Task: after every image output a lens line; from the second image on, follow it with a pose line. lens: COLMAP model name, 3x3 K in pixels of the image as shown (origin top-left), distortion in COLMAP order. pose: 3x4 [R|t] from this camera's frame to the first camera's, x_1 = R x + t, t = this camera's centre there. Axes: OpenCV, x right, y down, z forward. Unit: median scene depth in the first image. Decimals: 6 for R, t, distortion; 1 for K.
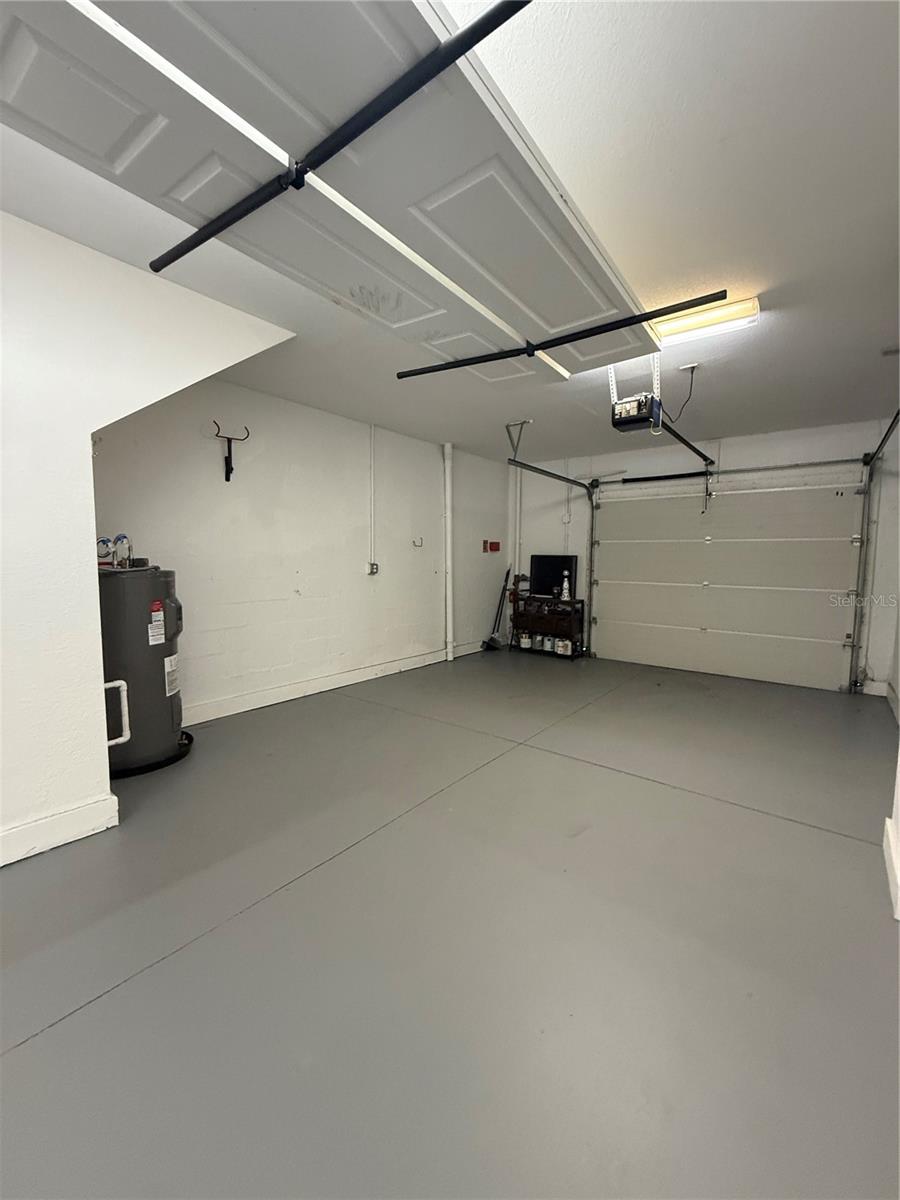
lens RADIAL K [[479.5, 0, 449.8], [0, 479.5, 597.6], [0, 0, 1]] dist [-0.002325, 0.000175]
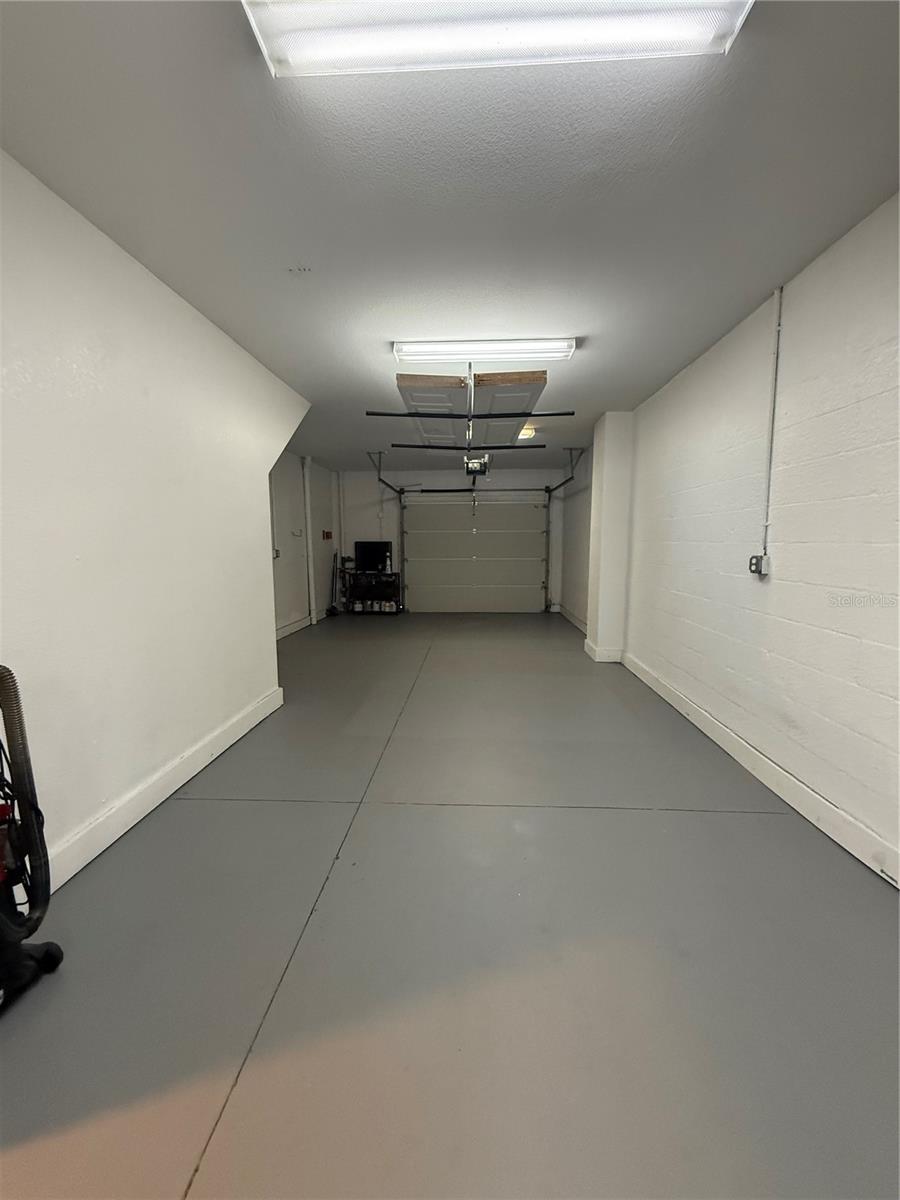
lens RADIAL K [[479.5, 0, 449.4], [0, 479.5, 601.9], [0, 0, 1]] dist [-0.002325, 0.000175]
pose [[0.821760, -0.082782, 0.563789, -0.407606], [0.060035, 0.996463, 0.058807, 0.016244], [-0.566662, -0.014478, 0.823823, -0.261541]]
